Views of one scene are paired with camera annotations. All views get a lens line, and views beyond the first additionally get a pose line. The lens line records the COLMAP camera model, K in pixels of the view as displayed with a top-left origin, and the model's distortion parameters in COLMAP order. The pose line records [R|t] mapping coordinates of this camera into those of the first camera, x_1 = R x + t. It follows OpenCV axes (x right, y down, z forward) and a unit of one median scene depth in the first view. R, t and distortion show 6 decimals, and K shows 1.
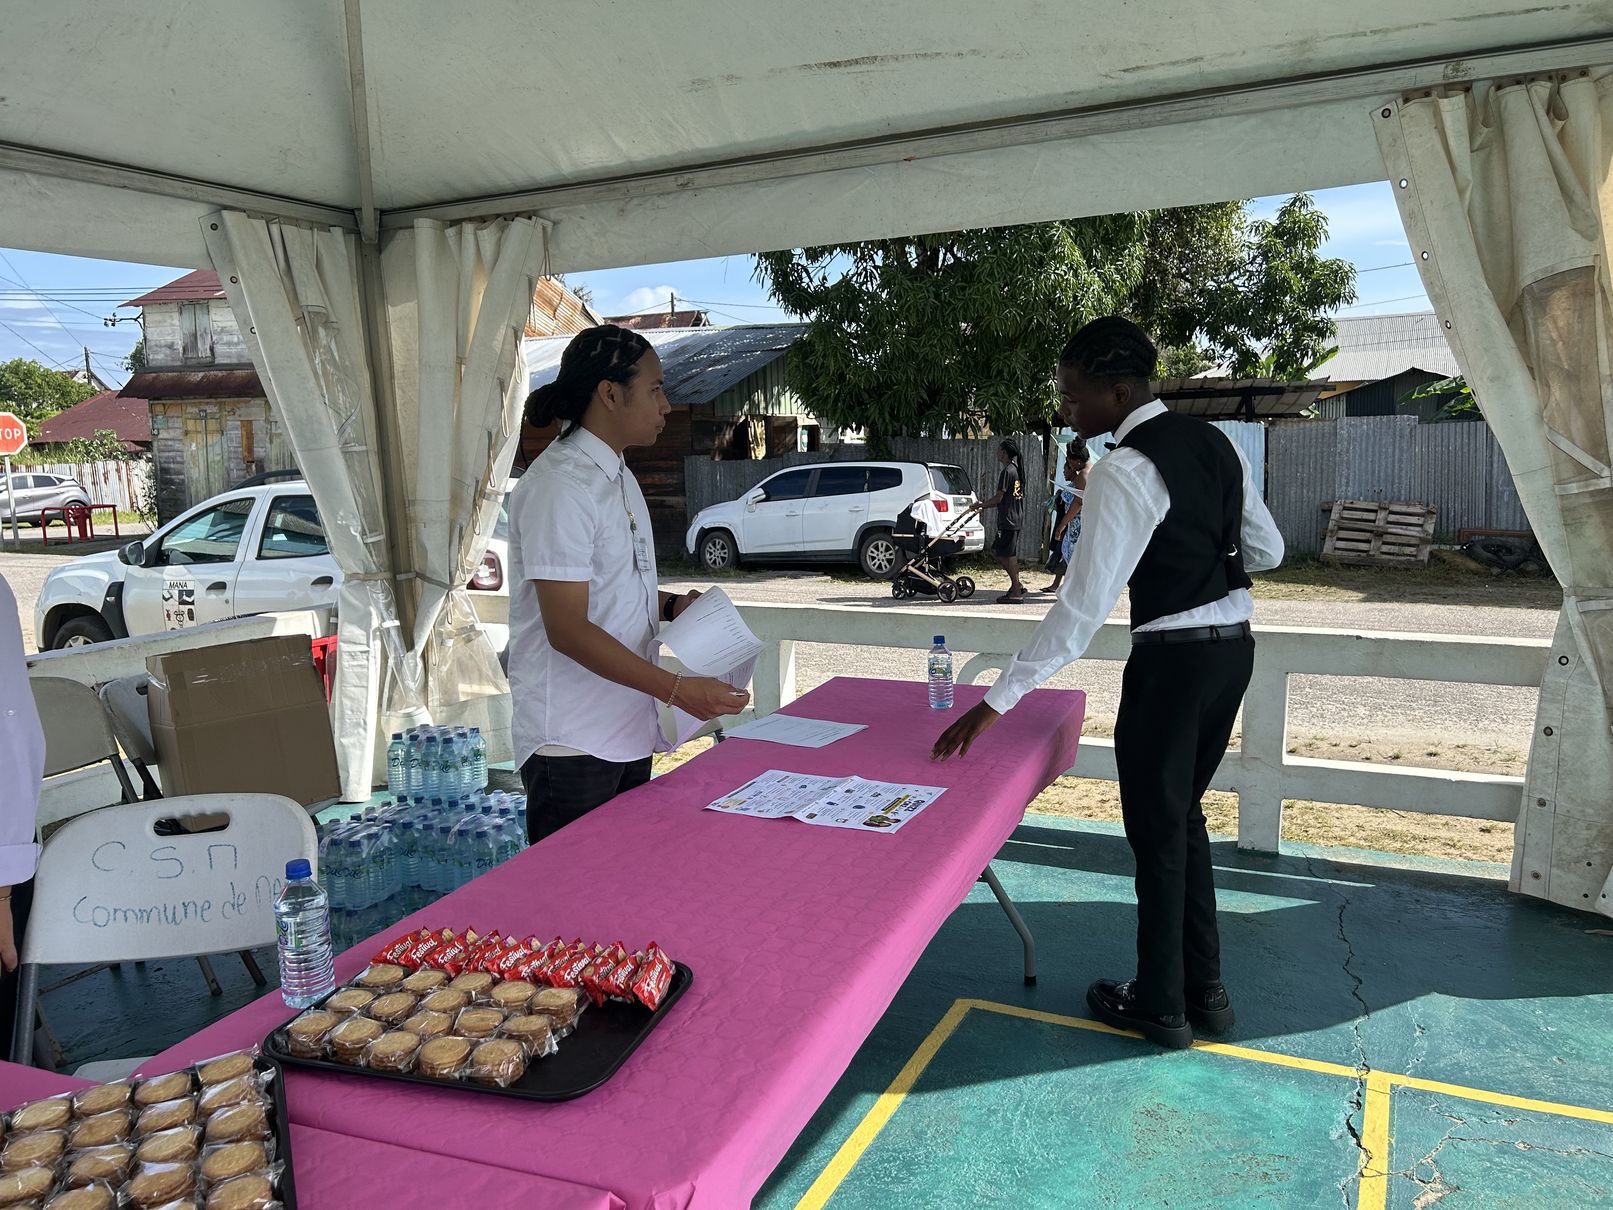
lens RADIAL K [[1208.5, 0, 818.3], [0, 1208.5, 614.6], [0, 0, 1]] dist [0.052767, -0.063082]
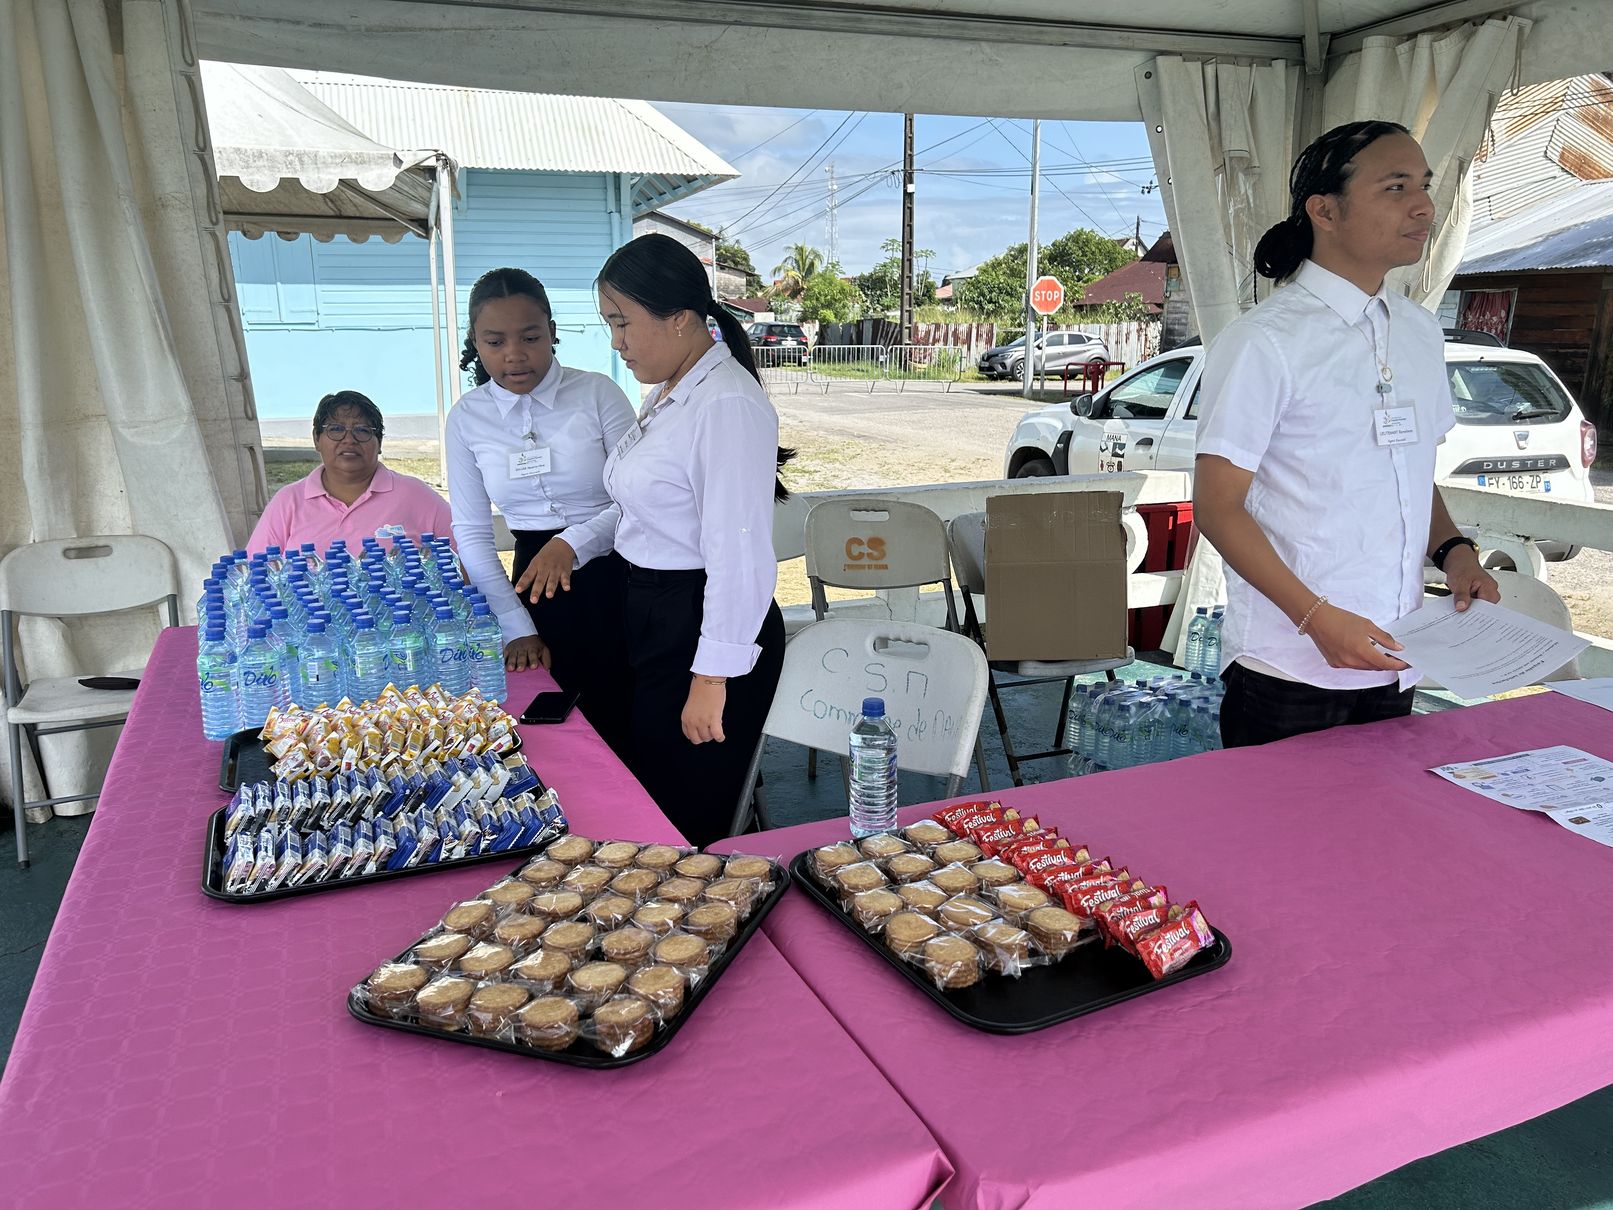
lens RADIAL K [[1208.5, 0, 797.9], [0, 1208.5, 611.5], [0, 0, 1]] dist [0.052767, -0.063082]
pose [[0.700966, 0.186160, -0.688470, 0.065936], [-0.113460, 0.982146, 0.150051, -0.004654], [0.704112, -0.027067, 0.709573, 0.075611]]
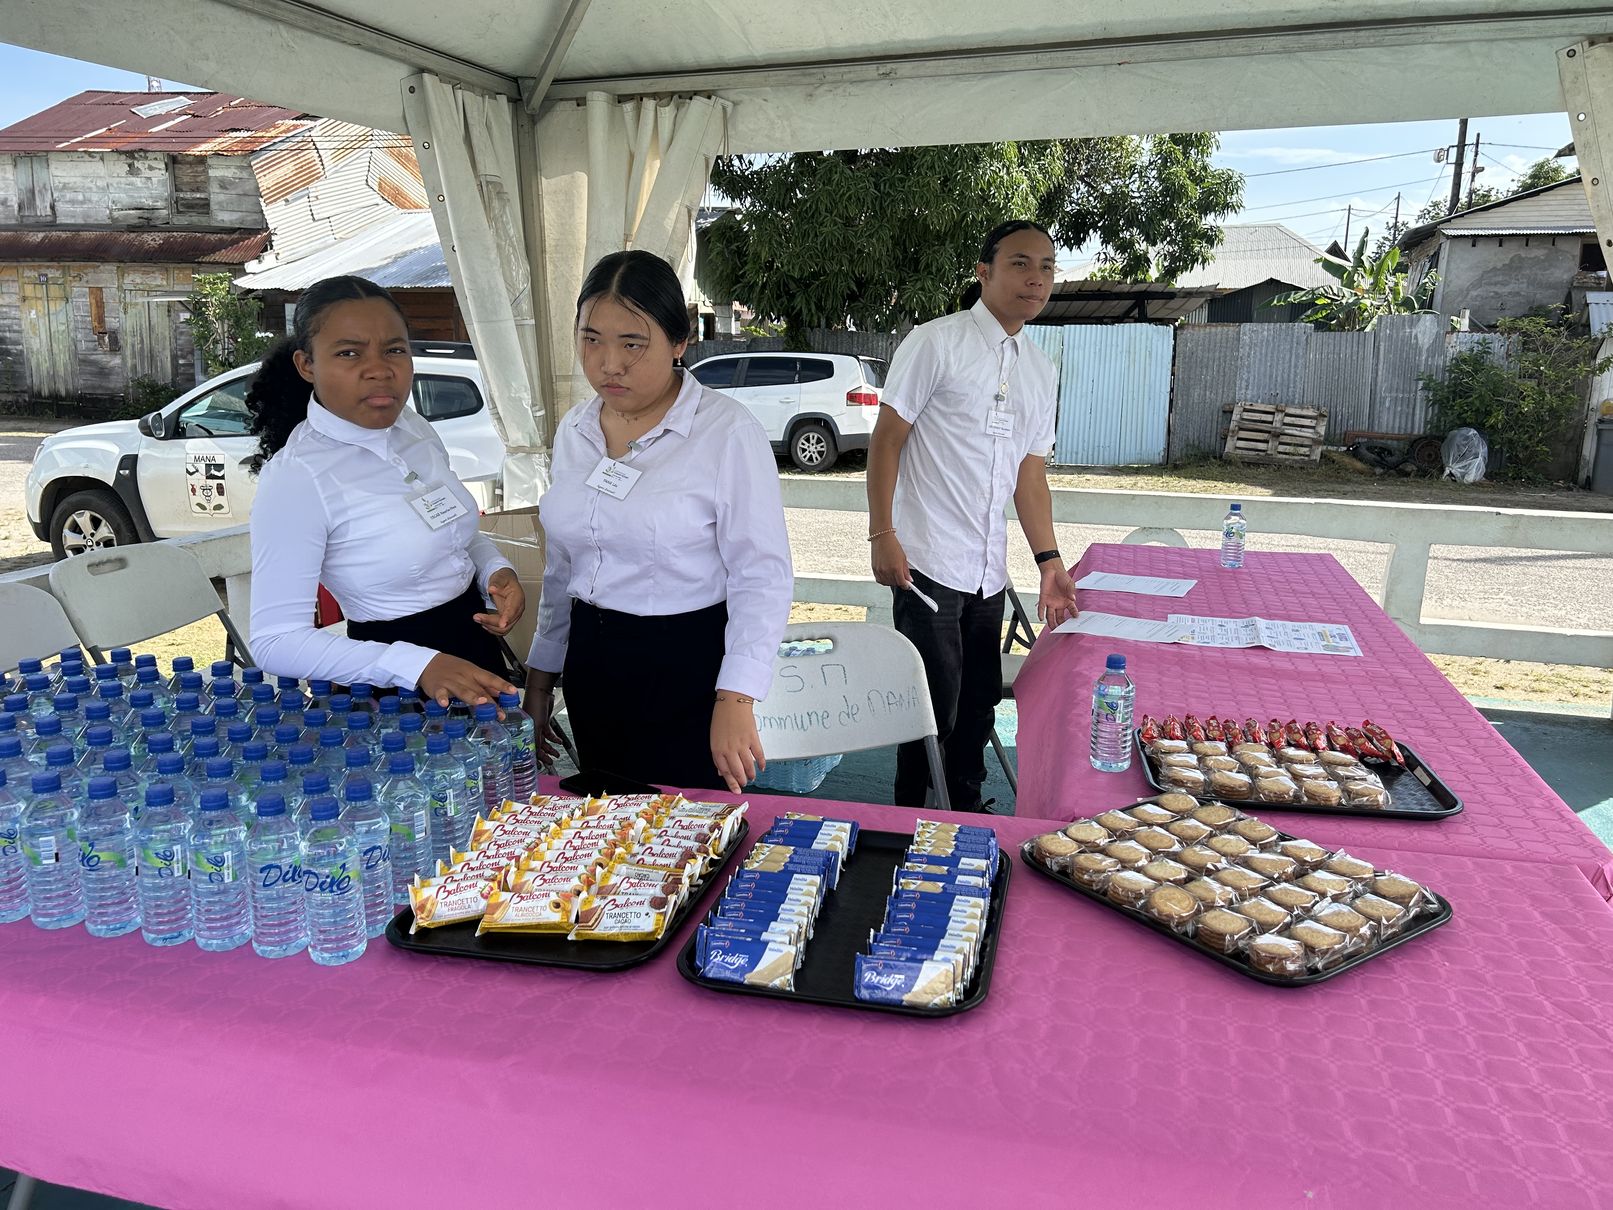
lens RADIAL K [[1208.5, 0, 812.1], [0, 1208.5, 613.6], [0, 0, 1]] dist [0.052767, -0.063082]
pose [[0.990774, 0.000344, 0.135525, -0.283599], [-0.011786, 0.996427, 0.083633, 0.018927], [-0.135012, -0.084459, 0.987238, -0.055520]]
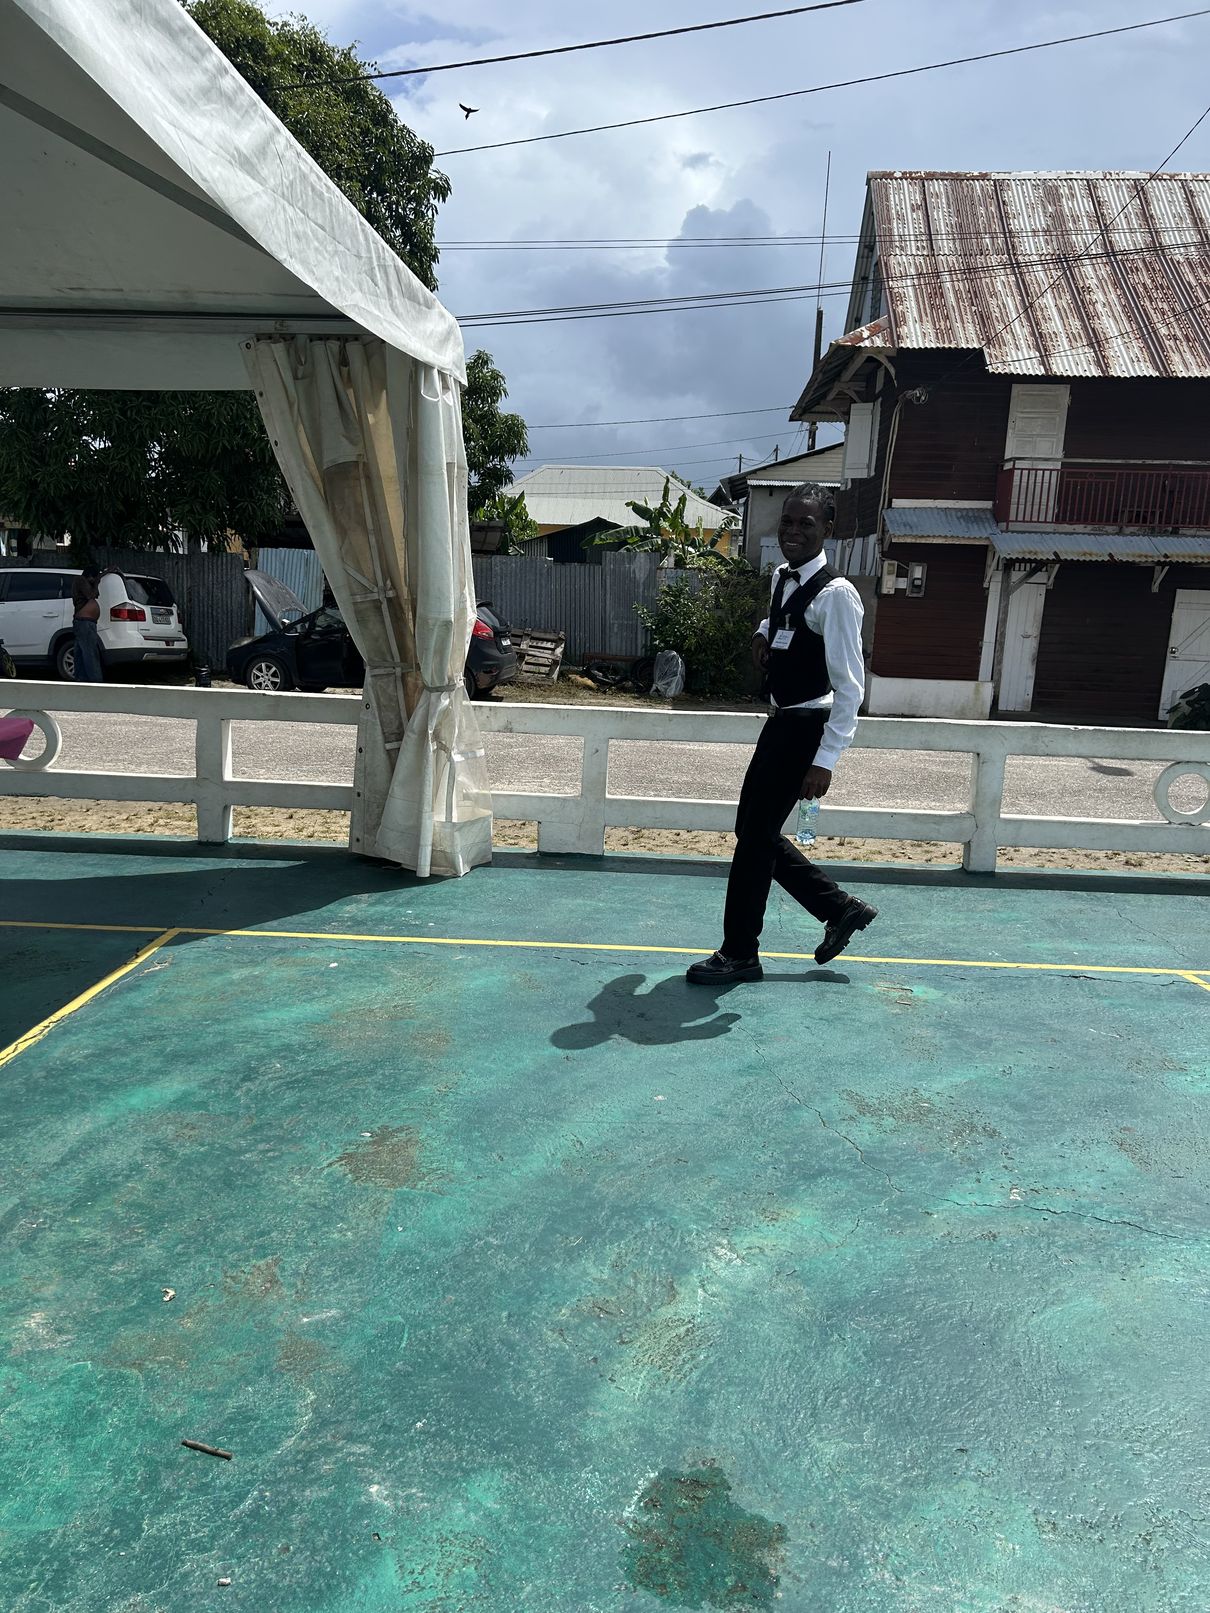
lens RADIAL K [[1208.5, 0, 572.1], [0, 1208.5, 820.1], [0, 0, 1]] dist [0.052767, -0.063082]
pose [[0.928518, -0.021584, 0.370660, 0.185034], [-0.002616, 0.997904, 0.064663, 0.059230], [-0.371279, -0.061011, 0.926515, -0.428116]]
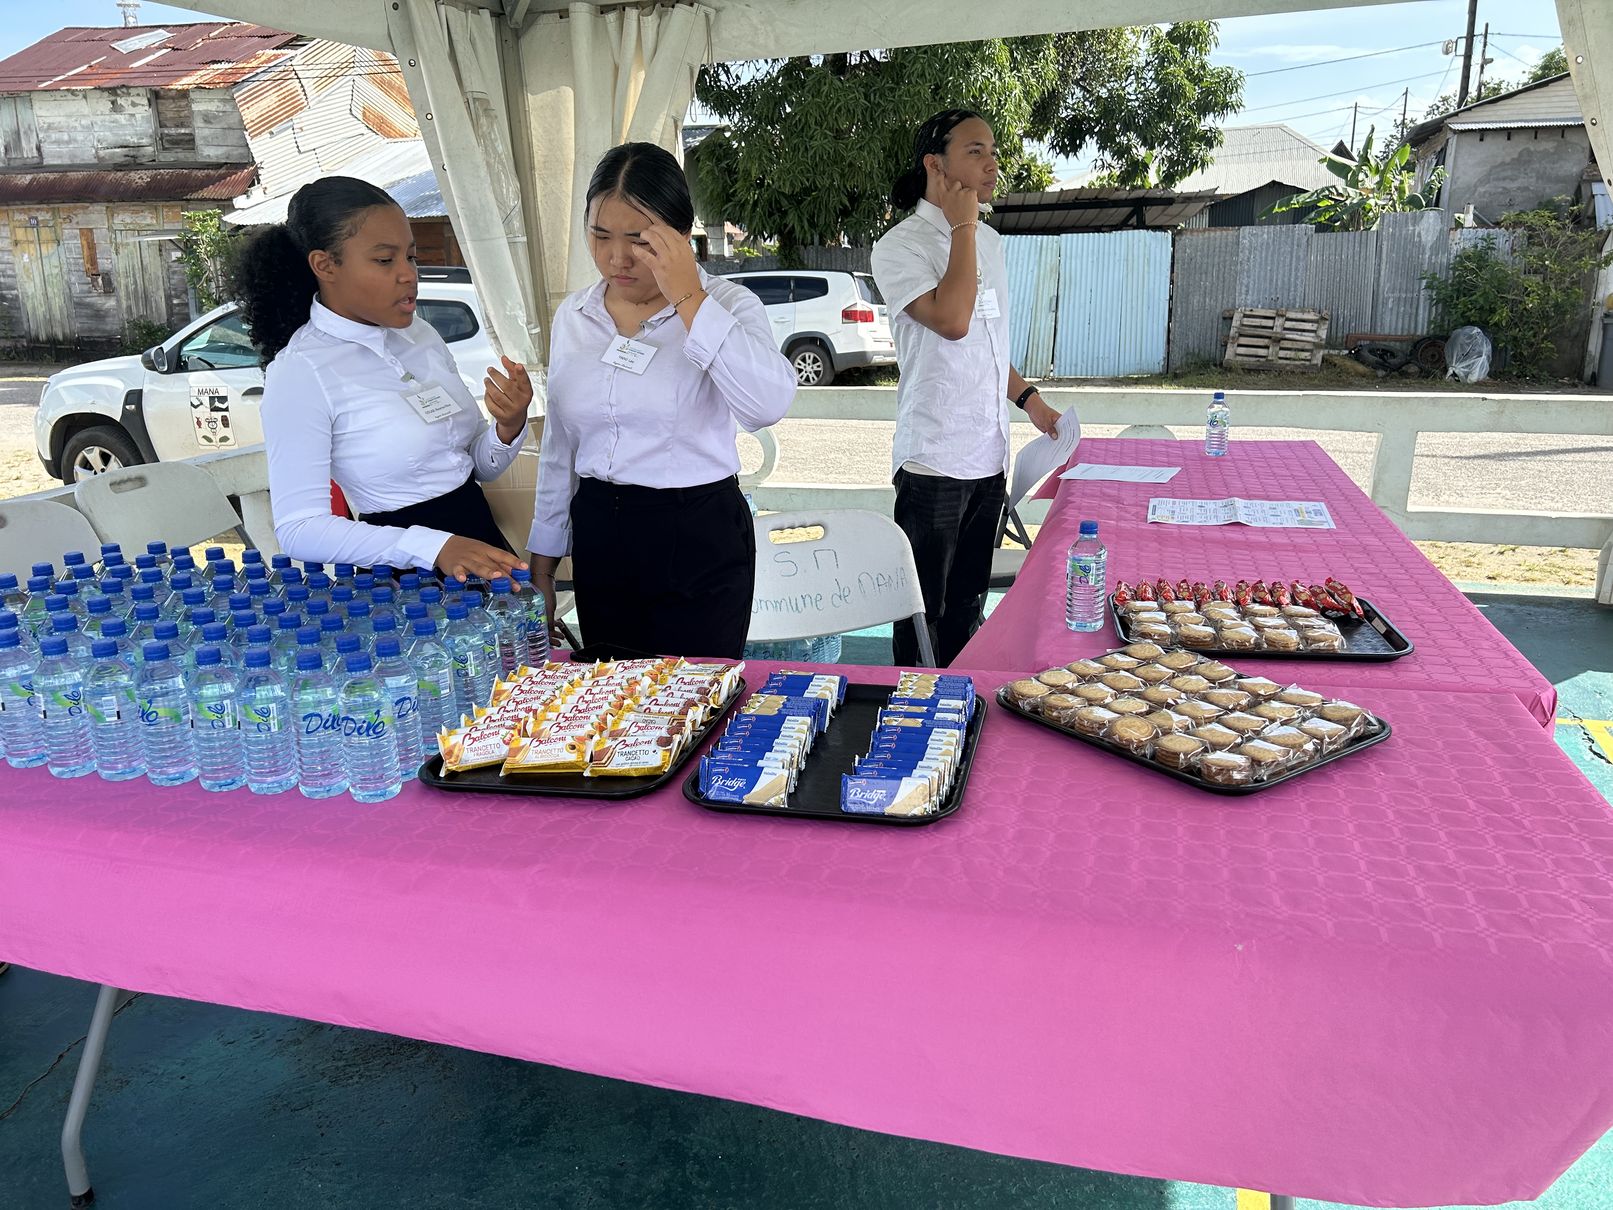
lens RADIAL K [[1208.5, 0, 798.1], [0, 1208.5, 611.2], [0, 0, 1]] dist [0.052767, -0.063082]
pose [[0.992153, -0.034986, 0.120035, -0.282645], [0.017835, 0.989838, 0.141080, 0.033766], [-0.123751, -0.137832, 0.982694, -0.081964]]
